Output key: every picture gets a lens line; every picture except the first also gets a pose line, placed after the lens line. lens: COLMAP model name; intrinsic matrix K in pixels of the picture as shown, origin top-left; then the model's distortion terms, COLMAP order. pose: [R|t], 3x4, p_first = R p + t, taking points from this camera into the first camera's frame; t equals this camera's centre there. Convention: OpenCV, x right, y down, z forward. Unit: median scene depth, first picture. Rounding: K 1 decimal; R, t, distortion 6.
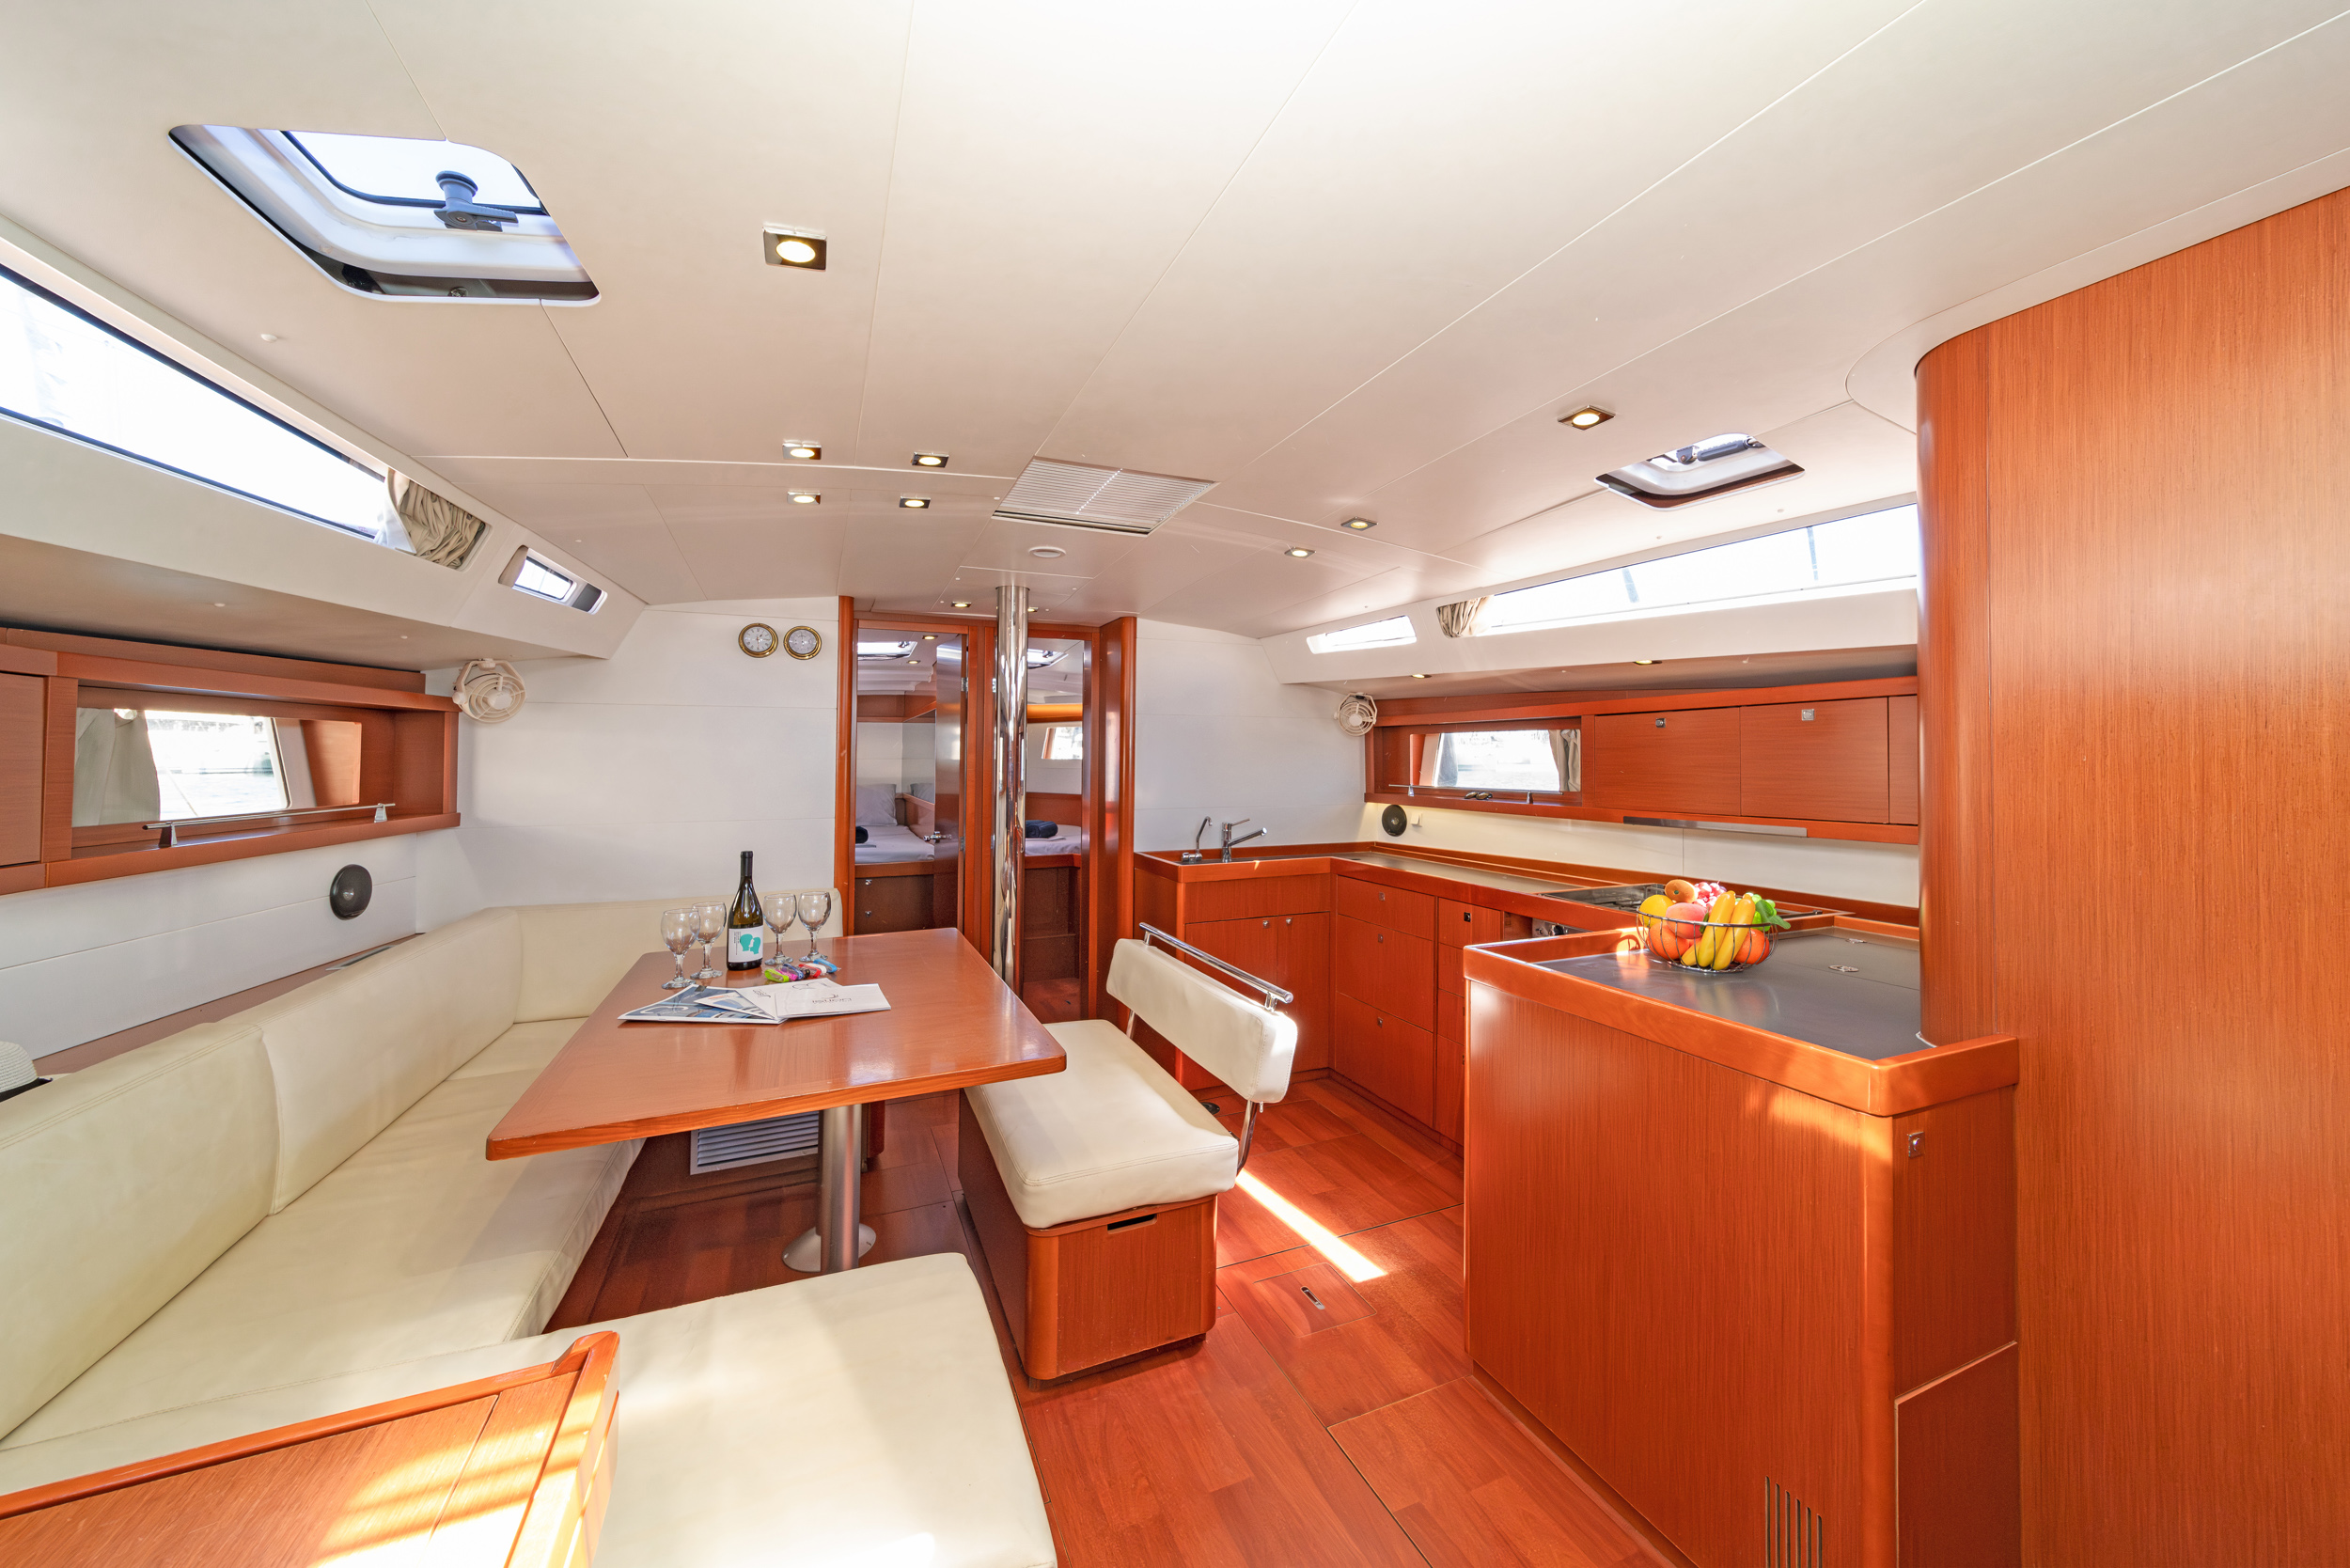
lens RADIAL K [[816.0, 0, 1146.2], [0, 816.0, 803.1], [0, 0, 1]] dist [0.001644, -0.000012]
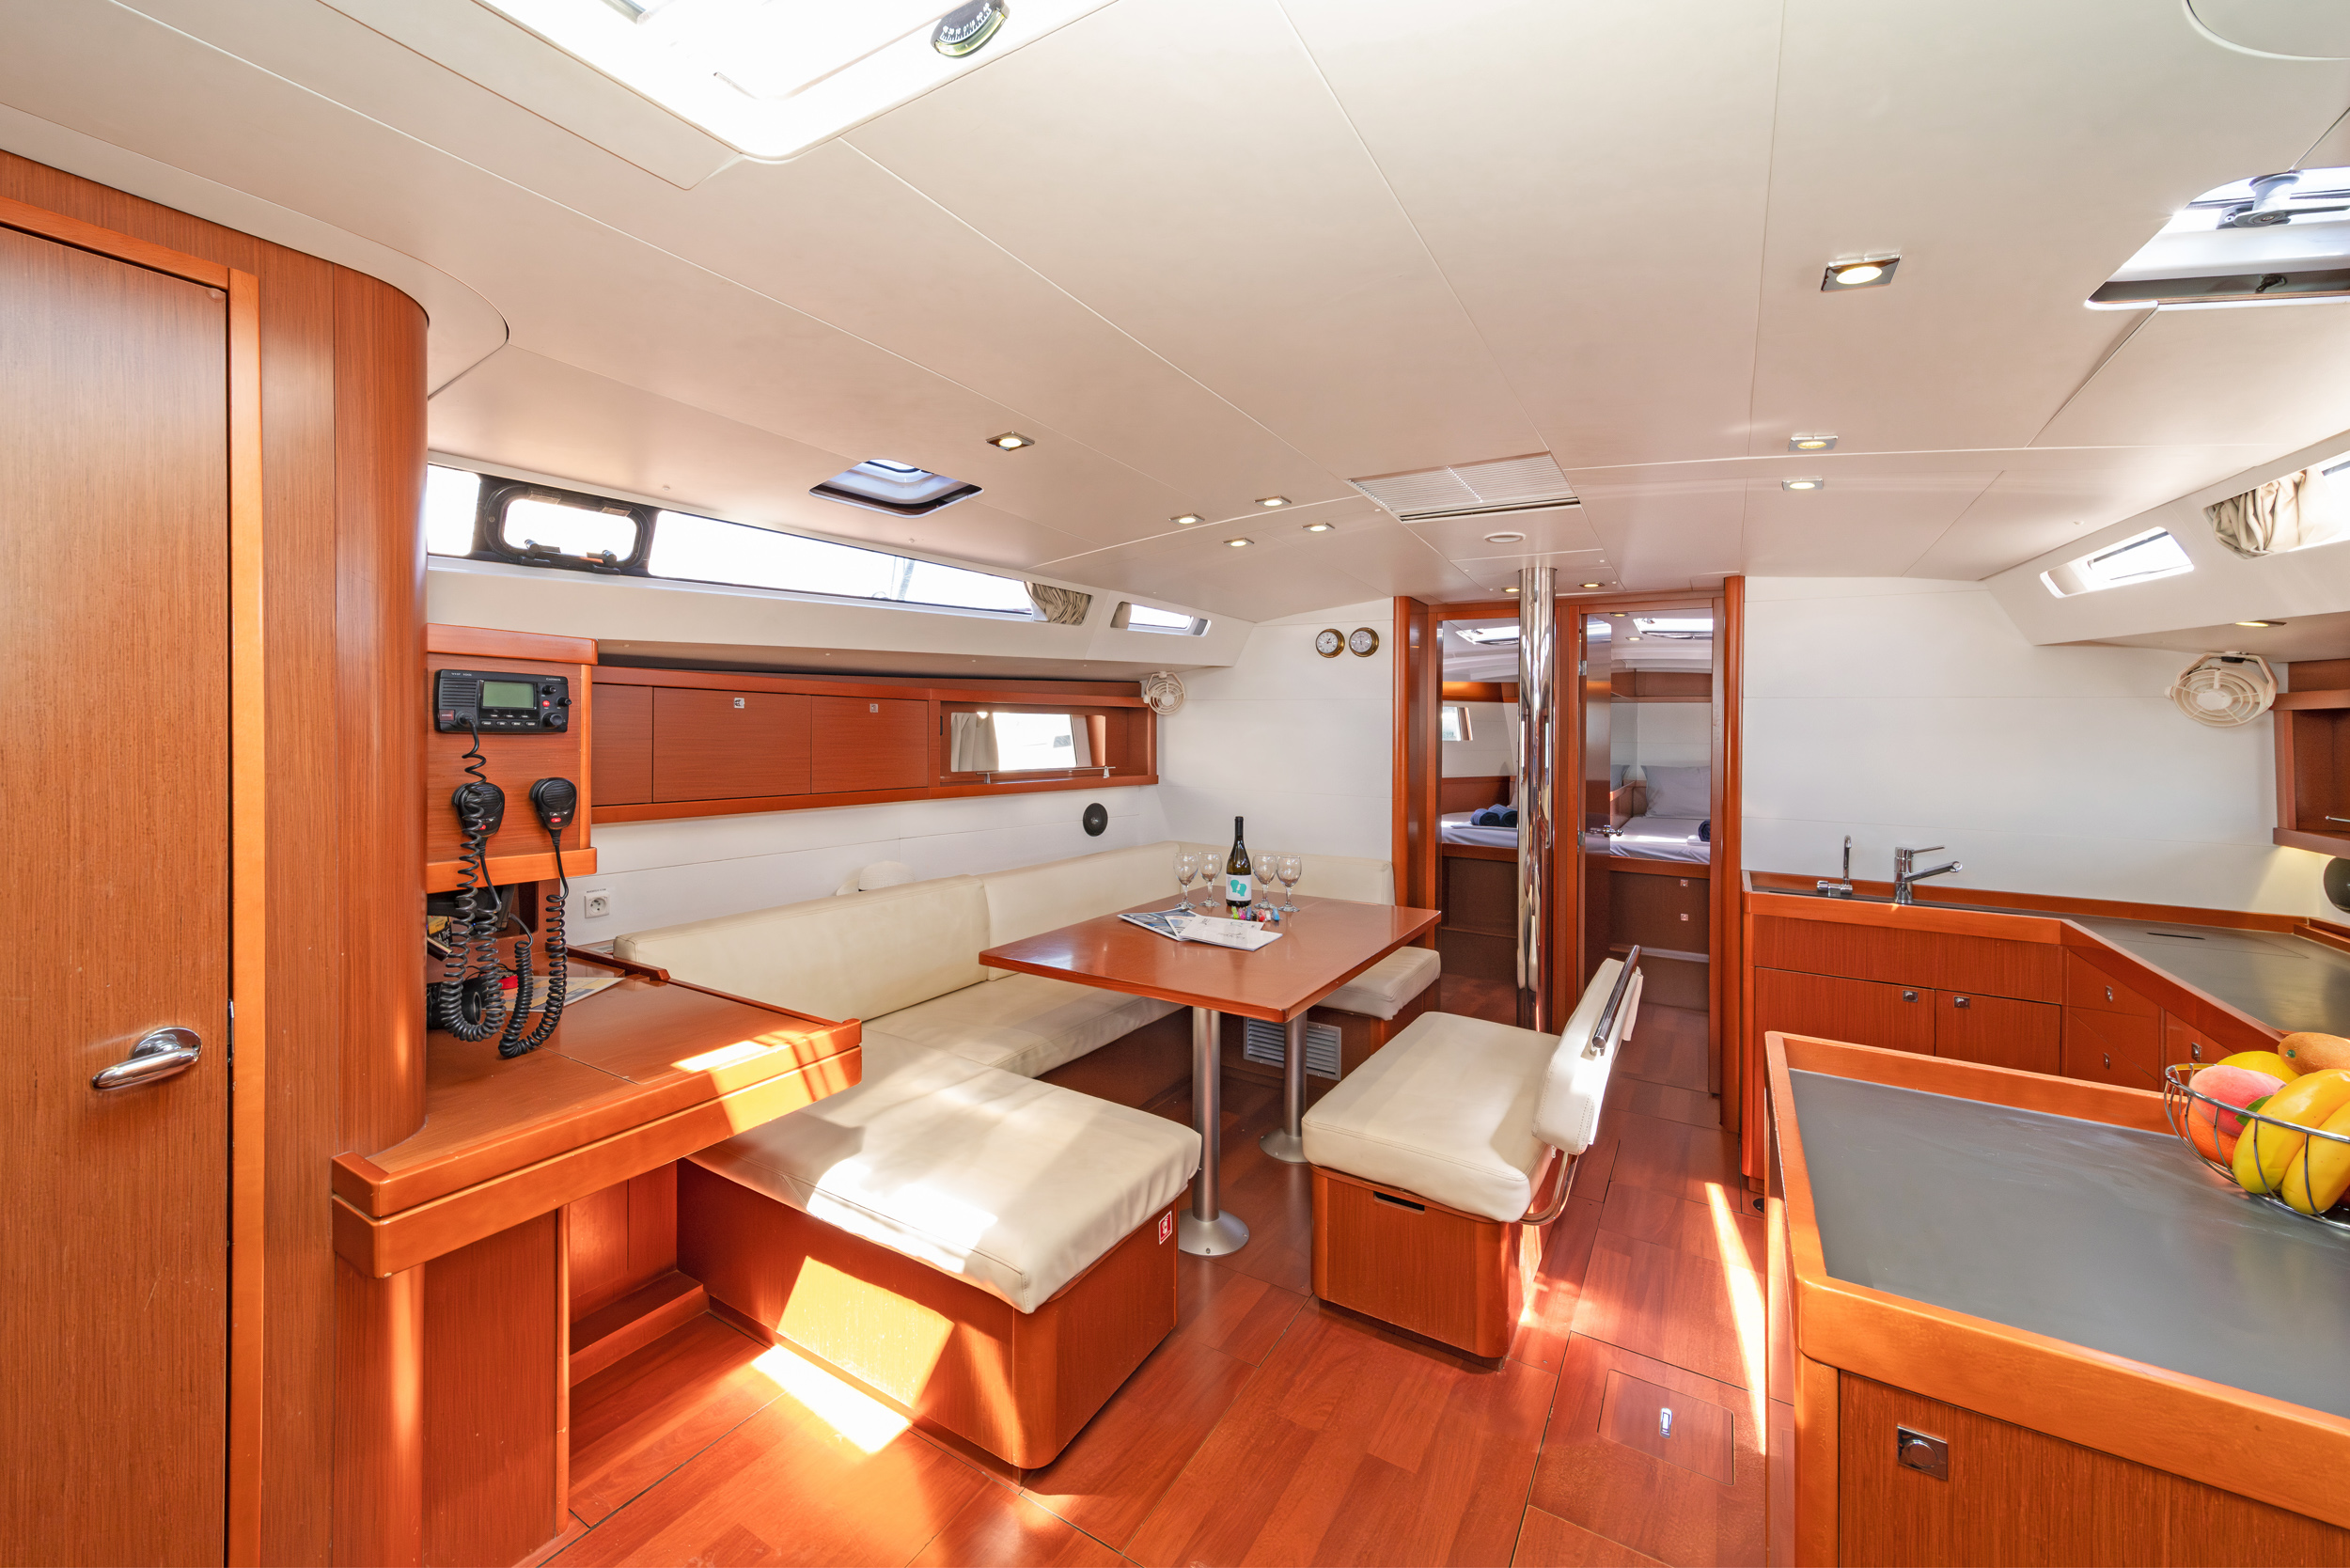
lens RADIAL K [[869.4, 0, 1209.2], [0, 869.4, 827.6], [0, 0, 1]] dist [0.000705, 0.000049]
pose [[0.612309, 0.101483, -0.784078, 0.507514], [-0.059791, 0.994832, 0.082068, -0.030260], [0.788354, -0.003370, 0.615212, 0.097534]]
